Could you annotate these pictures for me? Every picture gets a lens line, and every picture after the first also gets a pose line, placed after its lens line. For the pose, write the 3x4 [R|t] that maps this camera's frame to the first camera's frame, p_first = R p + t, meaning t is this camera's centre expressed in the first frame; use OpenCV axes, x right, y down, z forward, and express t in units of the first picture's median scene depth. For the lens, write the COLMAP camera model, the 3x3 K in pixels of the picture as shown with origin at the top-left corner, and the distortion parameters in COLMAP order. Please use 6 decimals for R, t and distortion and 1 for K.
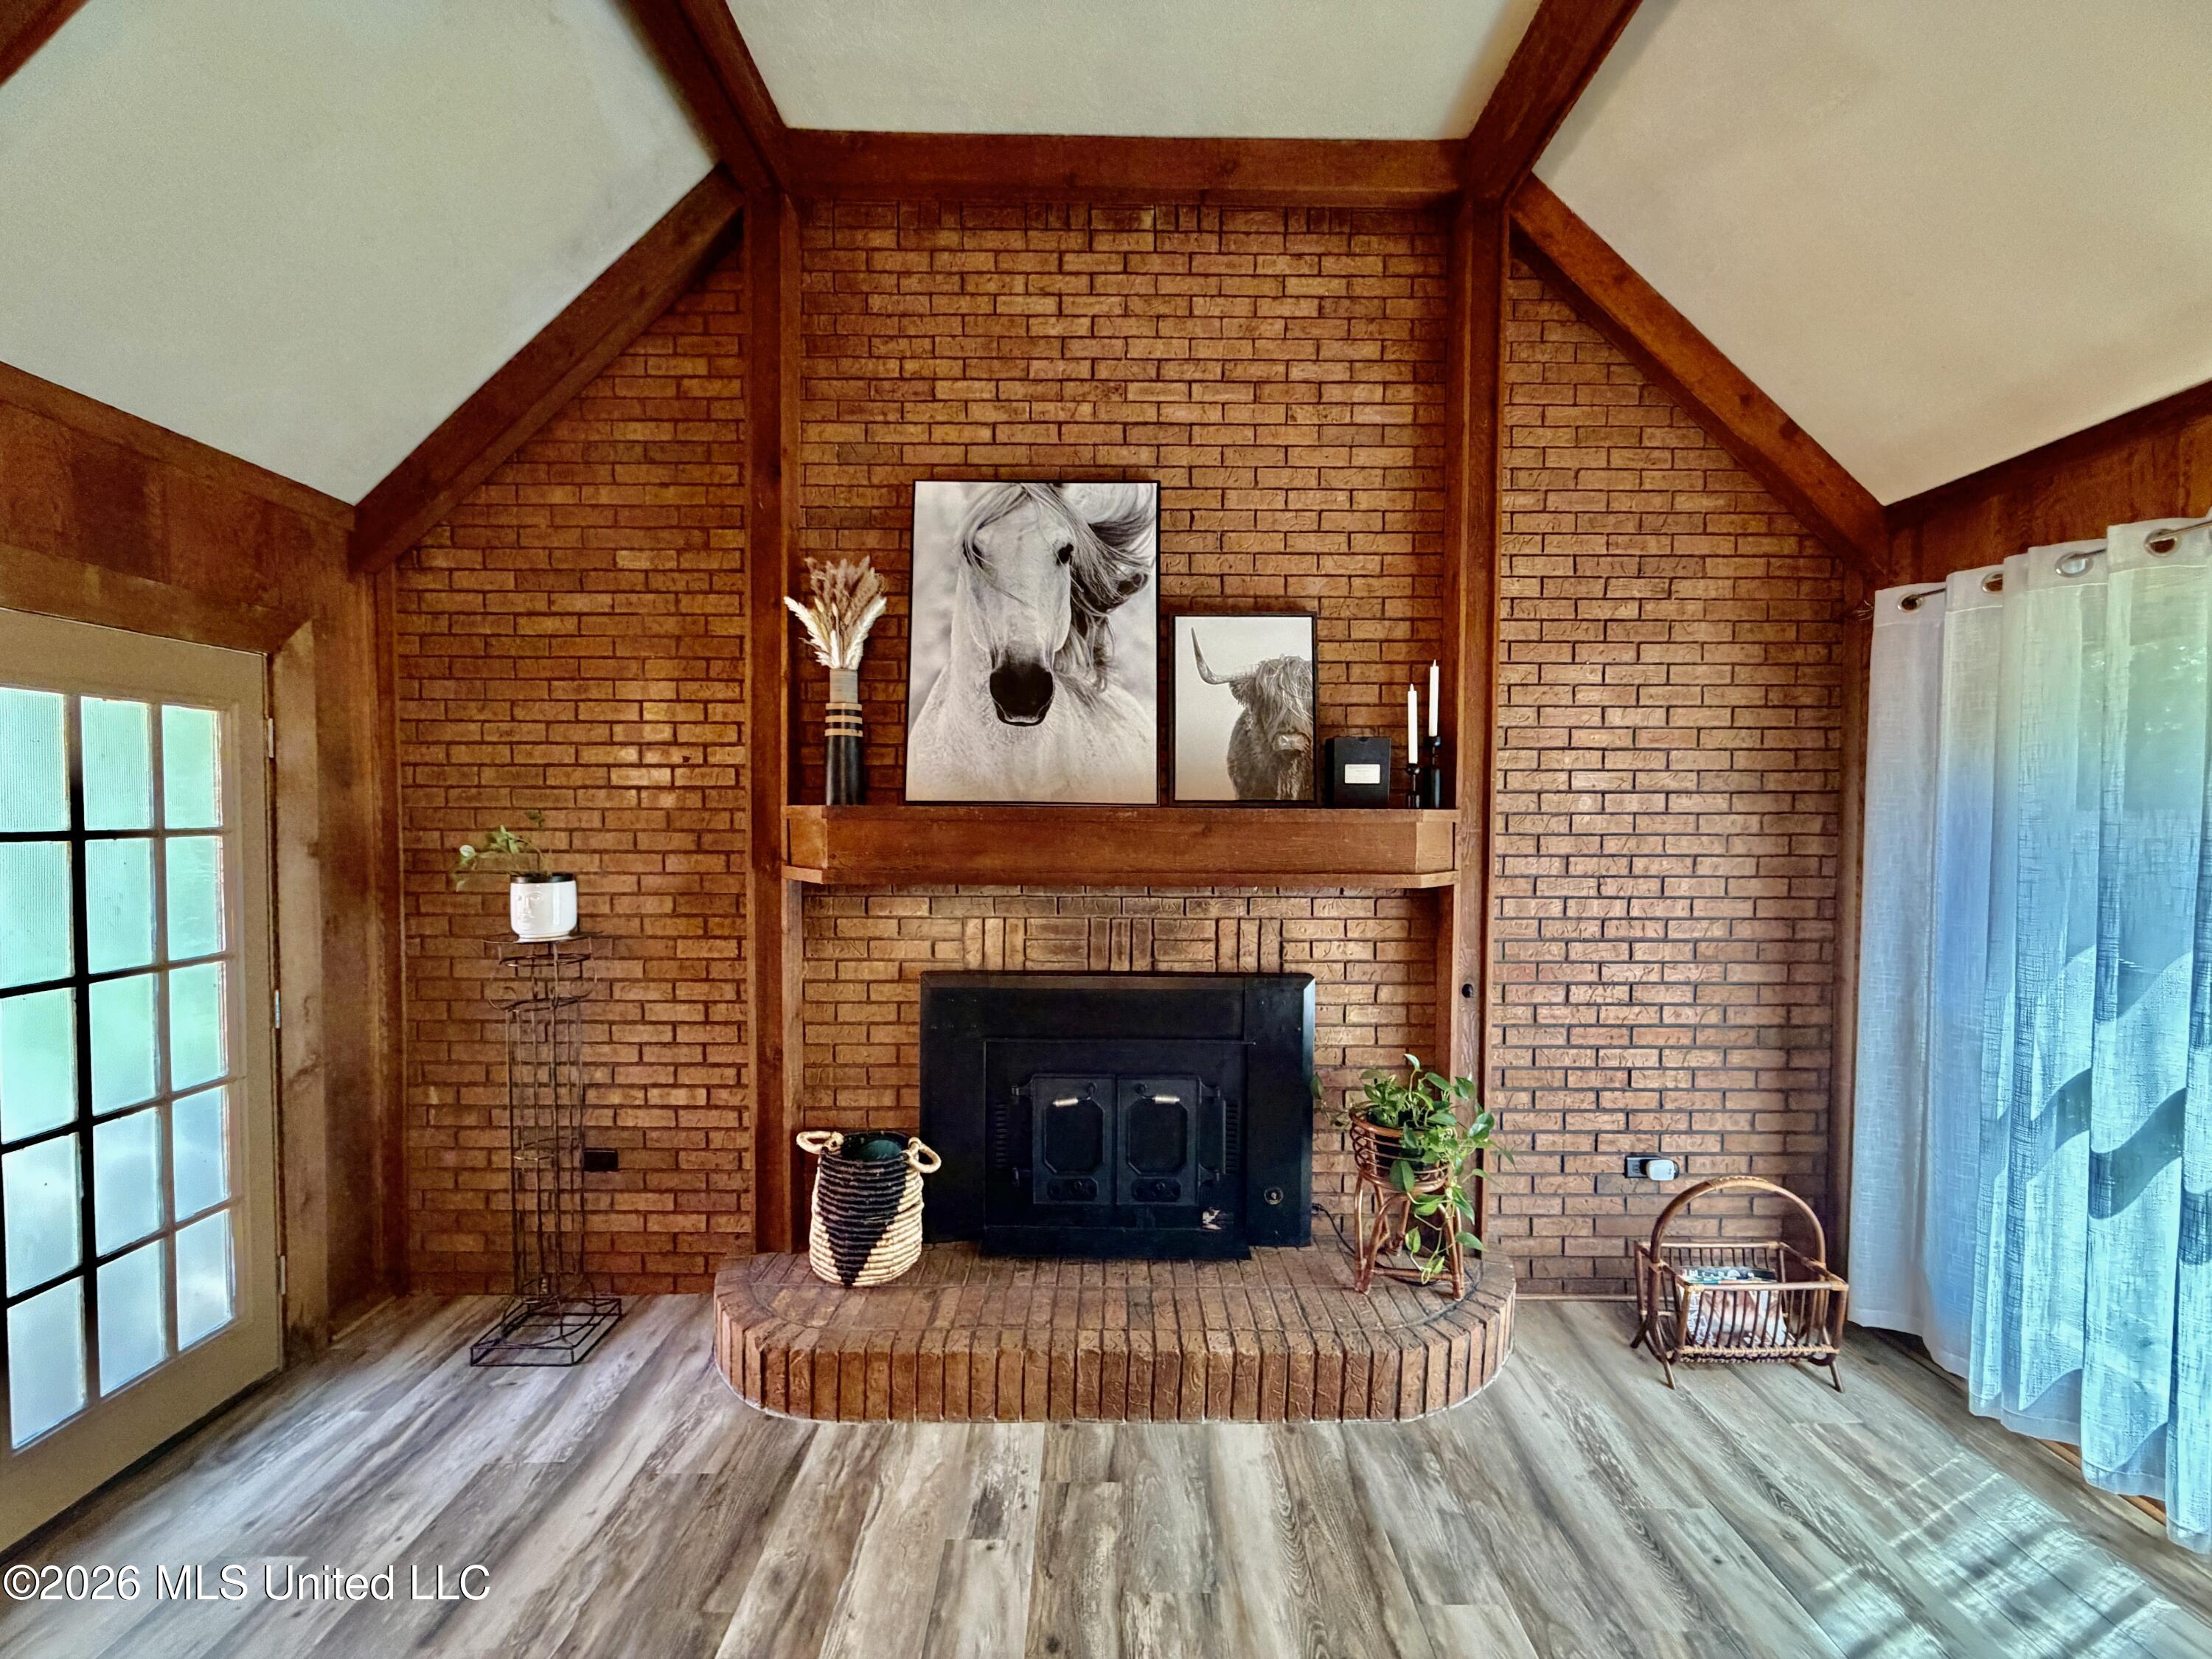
lens RADIAL K [[895.9, 0, 1099.6], [0, 895.9, 827.8], [0, 0, 1]] dist [-0.000659, -0.000150]
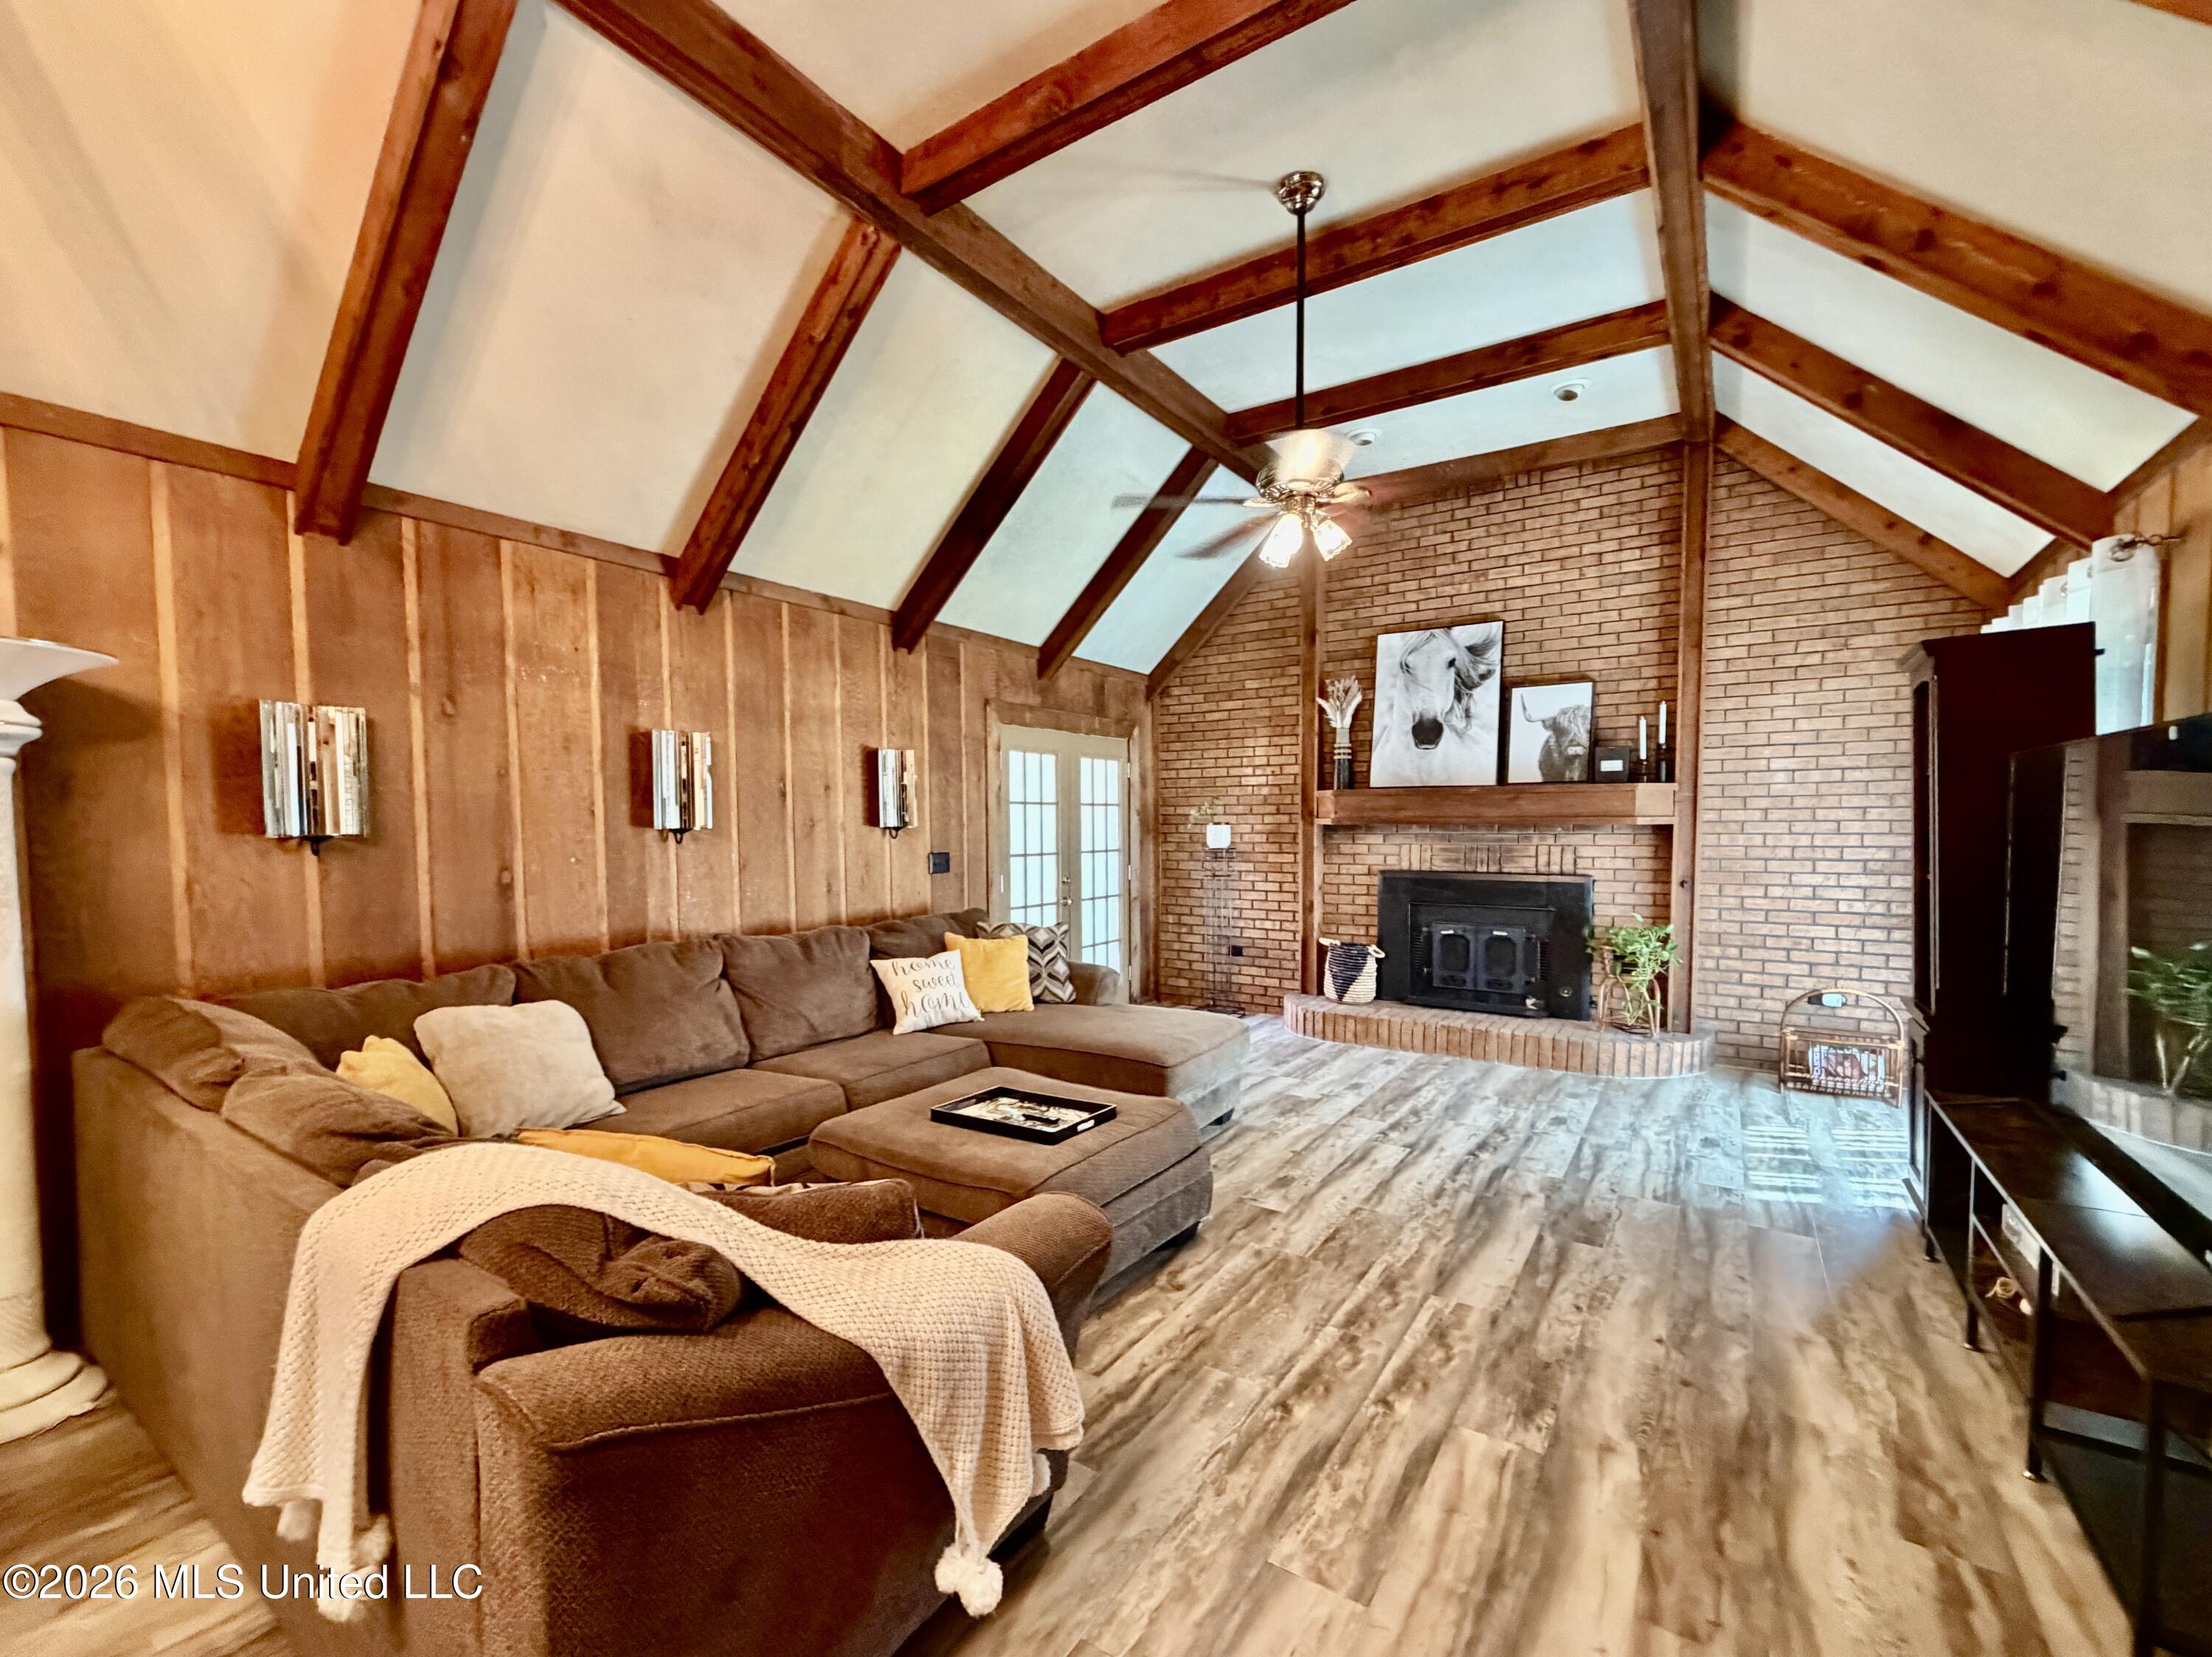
lens RADIAL K [[937.3, 0, 1071.8], [0, 937.3, 872.7], [0, 0, 1]] dist [-0.001940, -0.000193]
pose [[0.825341, 0.021204, -0.564236, 0.445569], [-0.001954, 0.999396, 0.034699, 0.094012], [0.564631, -0.027536, 0.824884, -1.212743]]
